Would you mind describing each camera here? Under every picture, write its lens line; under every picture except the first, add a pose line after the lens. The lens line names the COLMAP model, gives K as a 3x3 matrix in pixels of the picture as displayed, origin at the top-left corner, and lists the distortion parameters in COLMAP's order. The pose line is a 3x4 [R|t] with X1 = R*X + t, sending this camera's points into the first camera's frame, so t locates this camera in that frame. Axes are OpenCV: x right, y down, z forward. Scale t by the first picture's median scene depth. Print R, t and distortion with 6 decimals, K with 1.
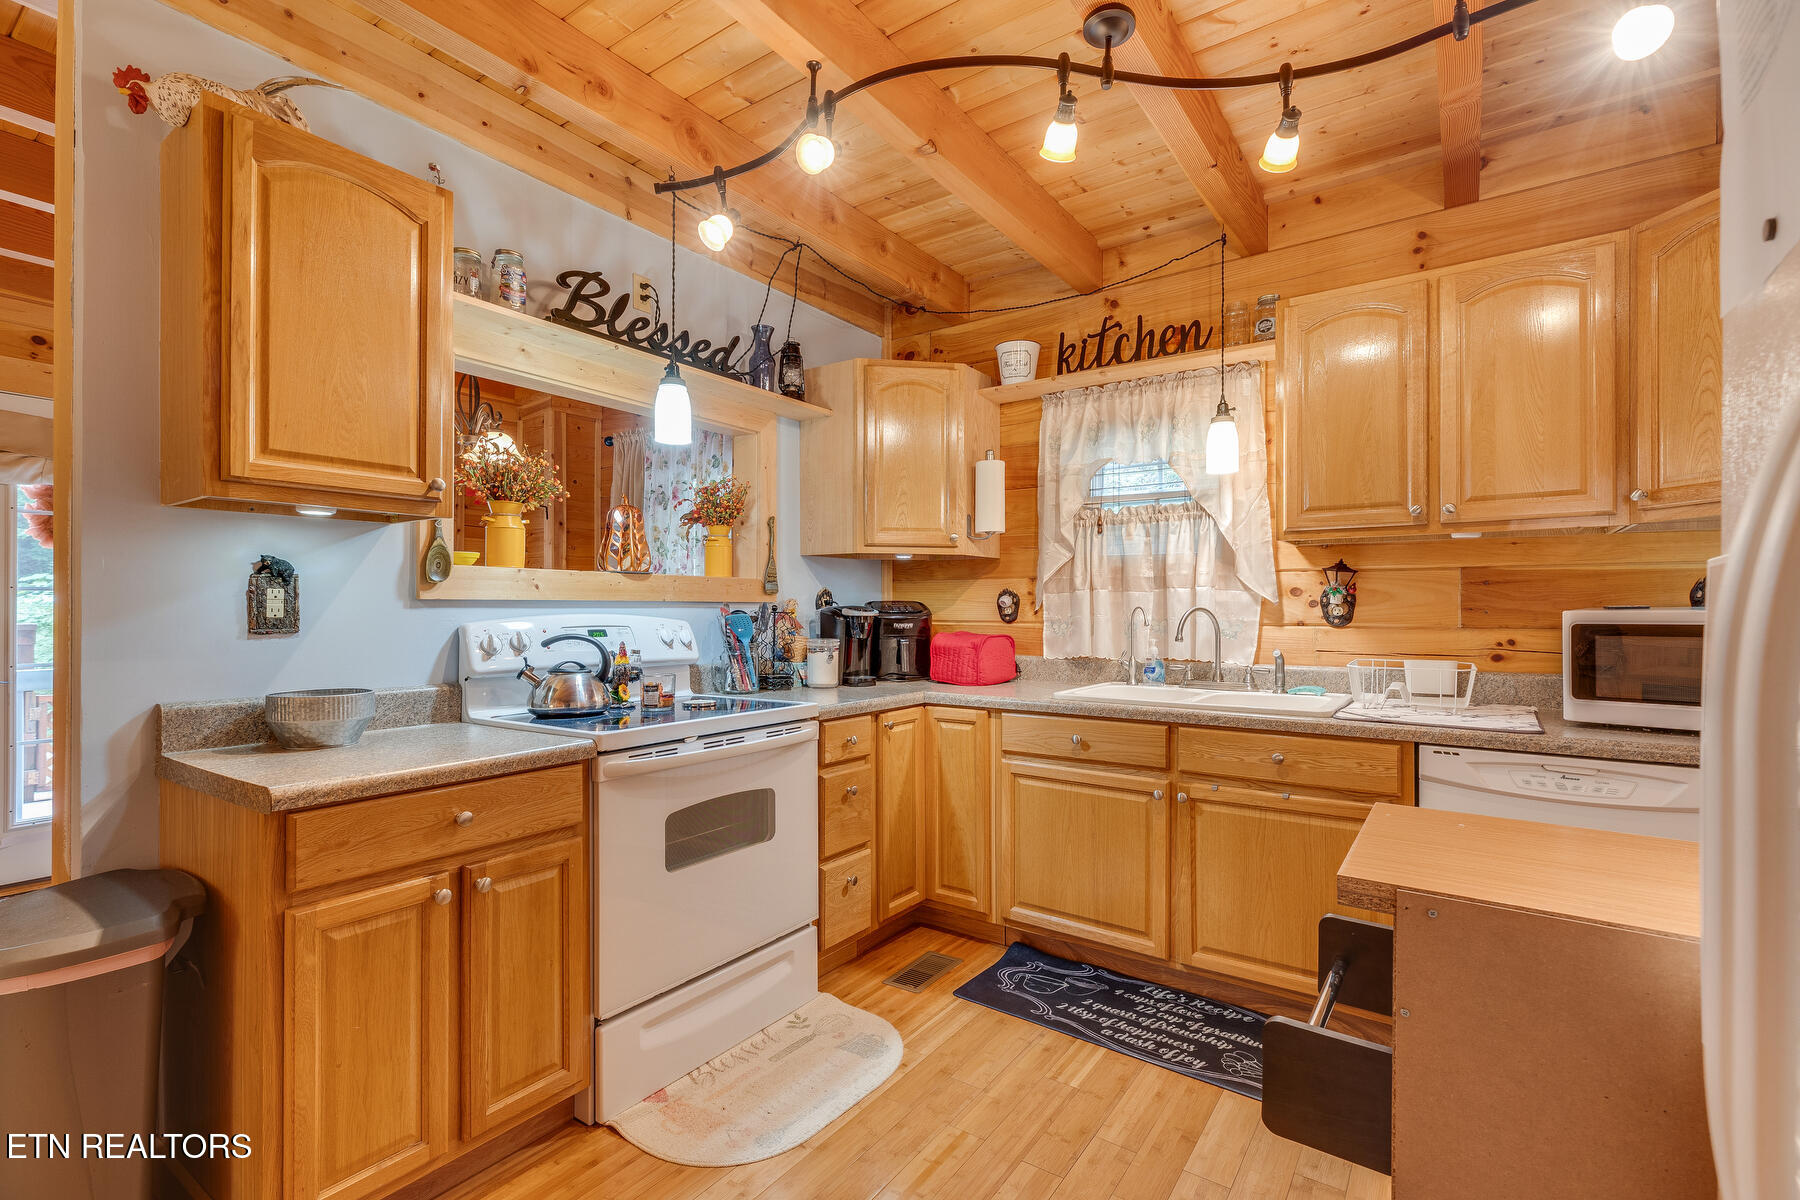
lens RADIAL K [[810.0, 0, 894.5], [0, 810.0, 602.5], [0, 0, 1]] dist [0.003535, -0.000162]
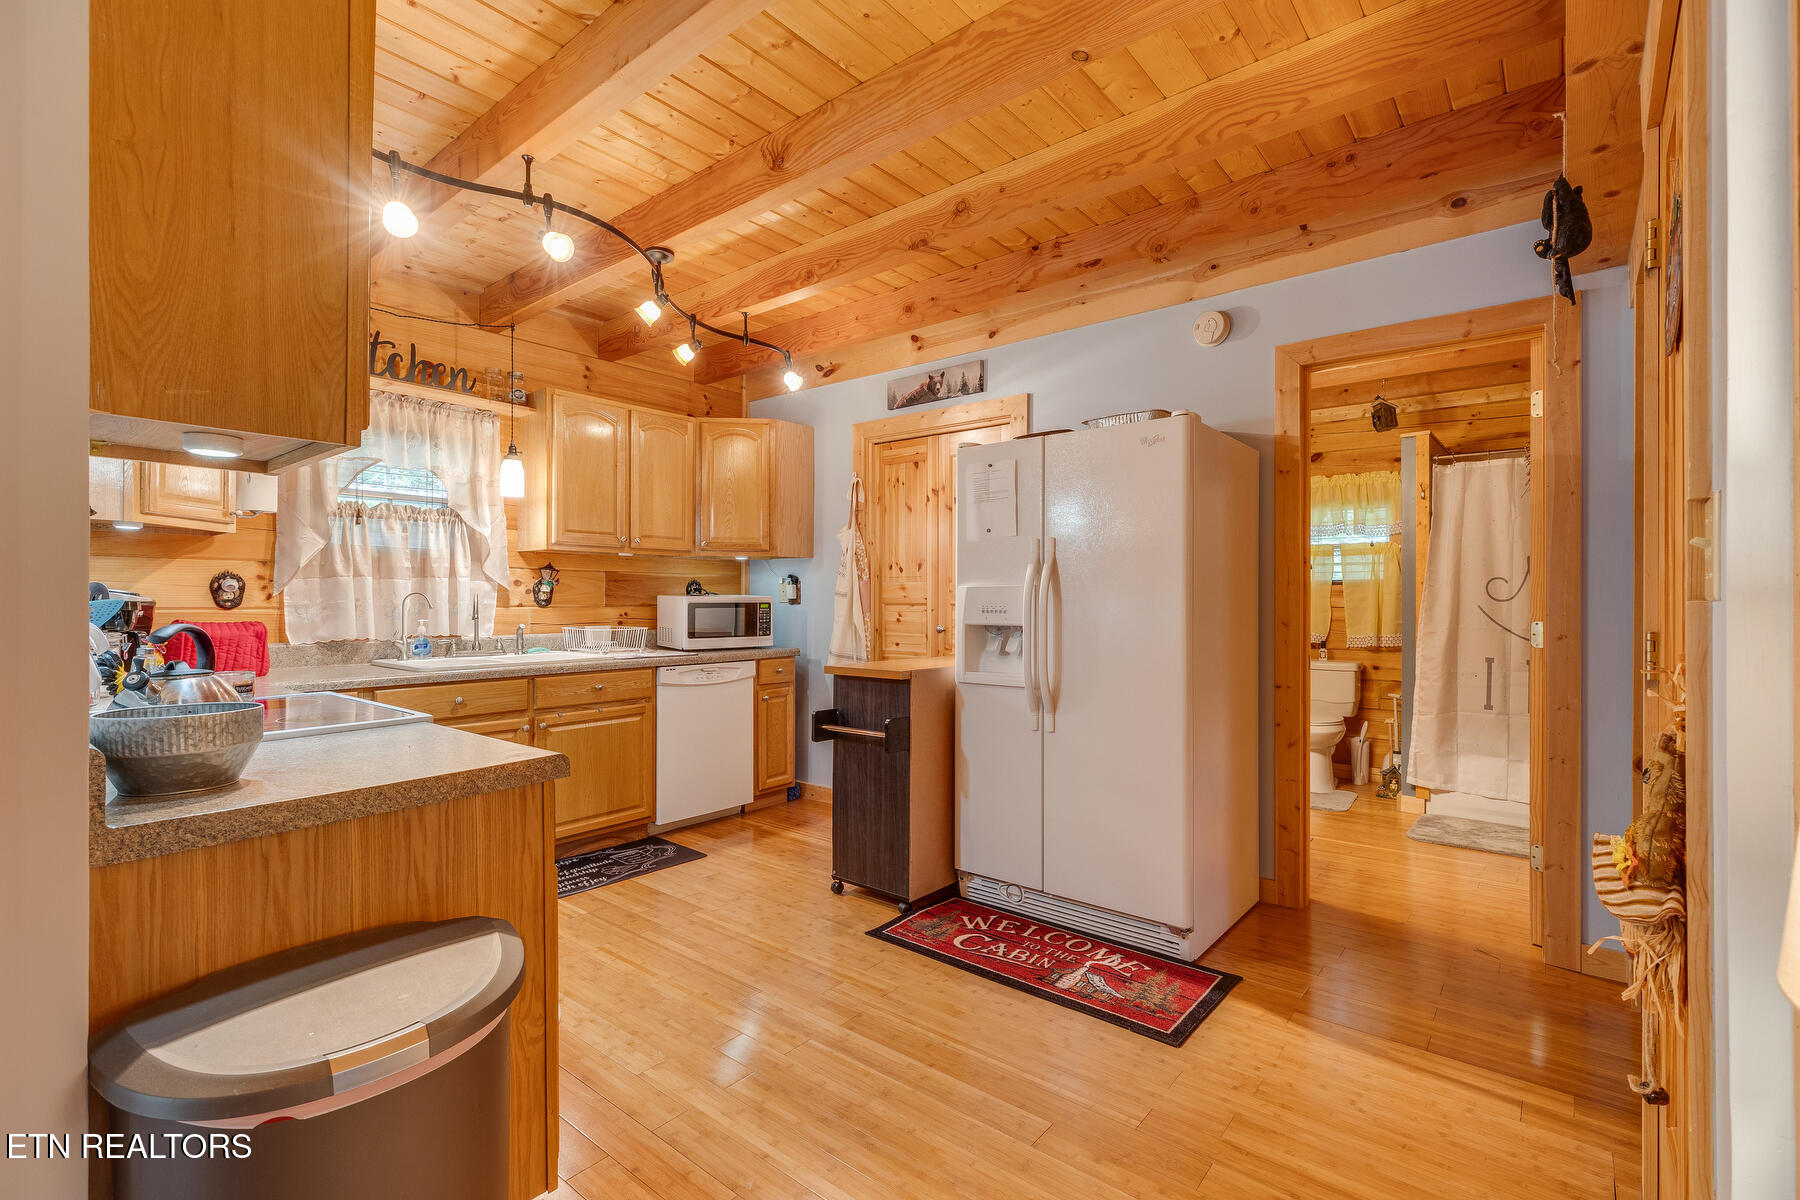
lens RADIAL K [[816.9, 0, 905.4], [0, 816.9, 595.6], [0, 0, 1]] dist [0.002257, 0.000156]
pose [[0.066683, 0.003600, 0.997768, -0.951395], [-0.009792, 0.999948, -0.002954, 0.006831], [-0.997726, -0.009573, 0.066715, 0.240884]]
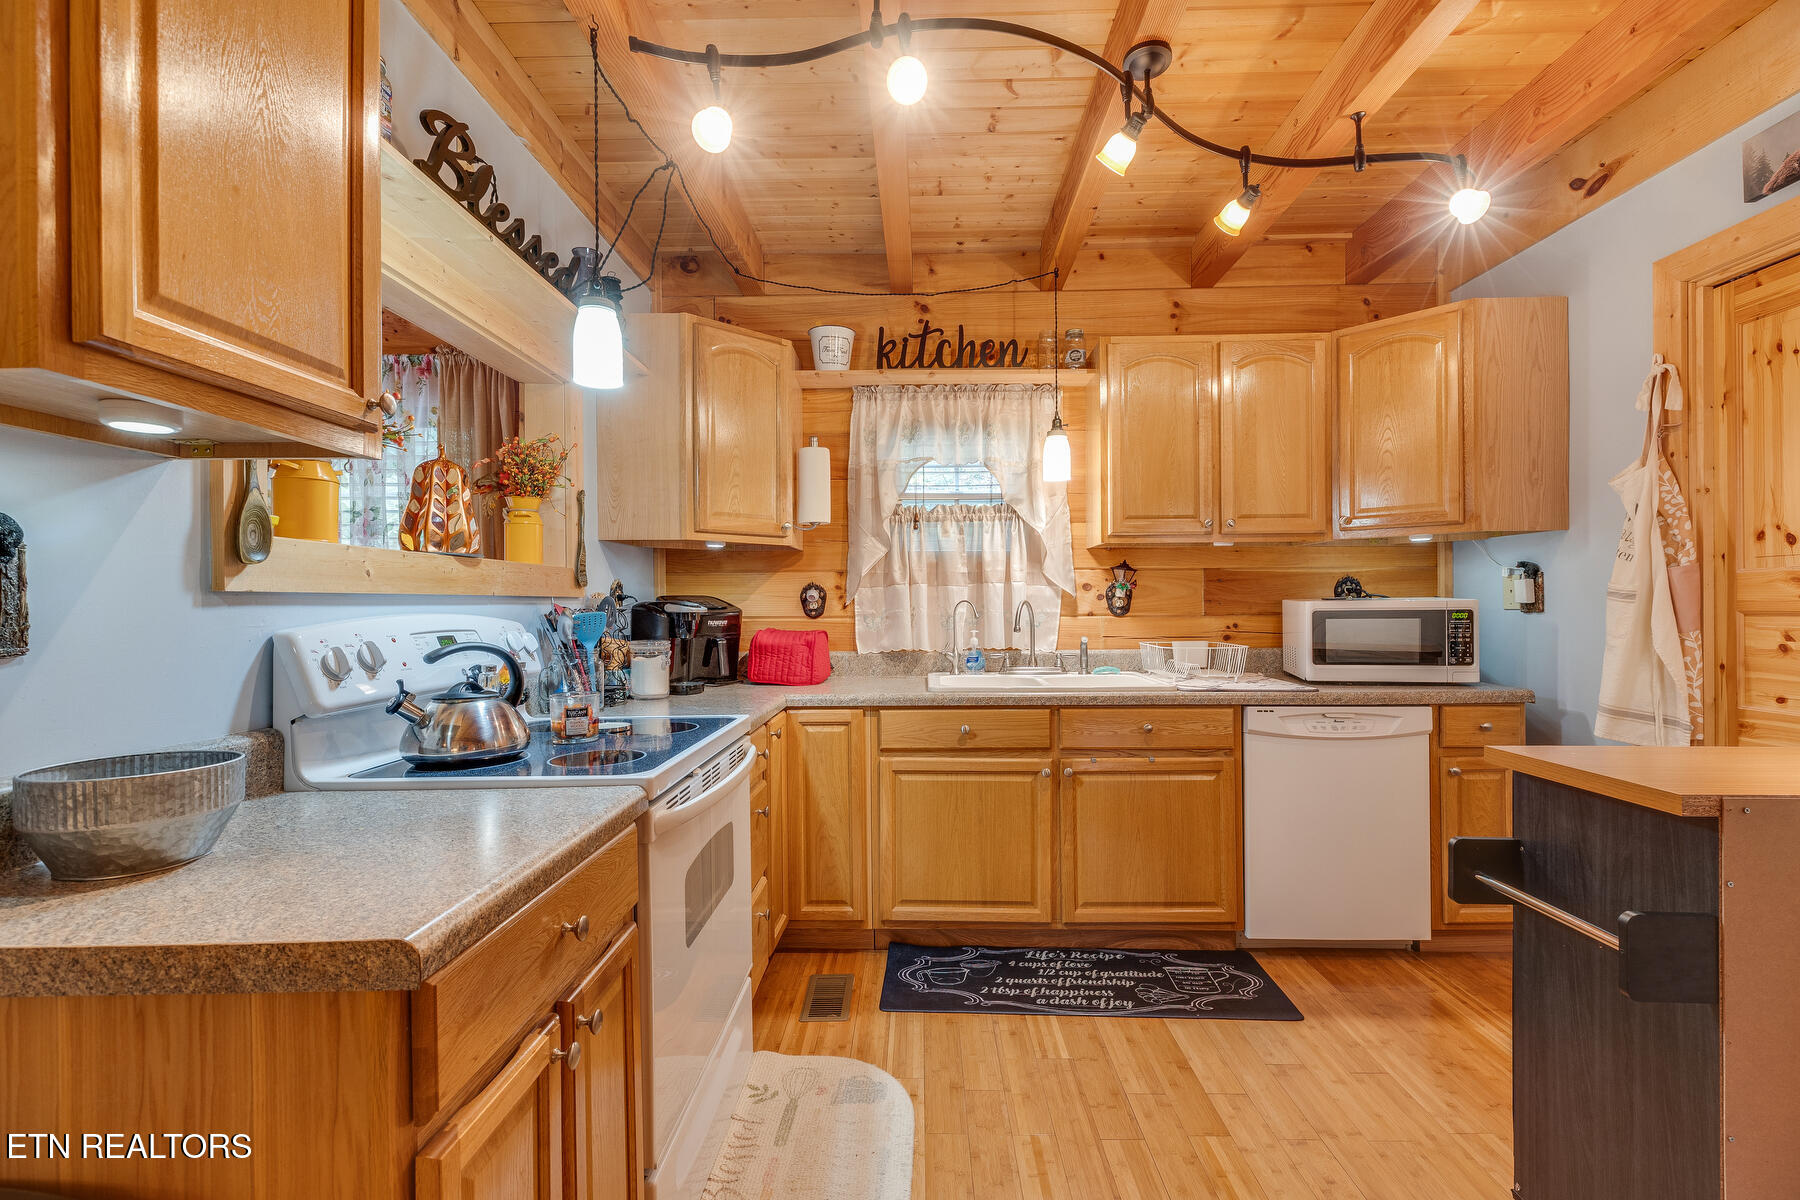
lens RADIAL K [[810.0, 0, 894.5], [0, 810.0, 602.5], [0, 0, 1]] dist [0.003535, -0.000162]
pose [[0.831240, -0.005769, 0.555884, -0.413329], [0.003143, 0.999979, 0.005677, 0.001746], [-0.555905, -0.002972, 0.831240, 0.194367]]
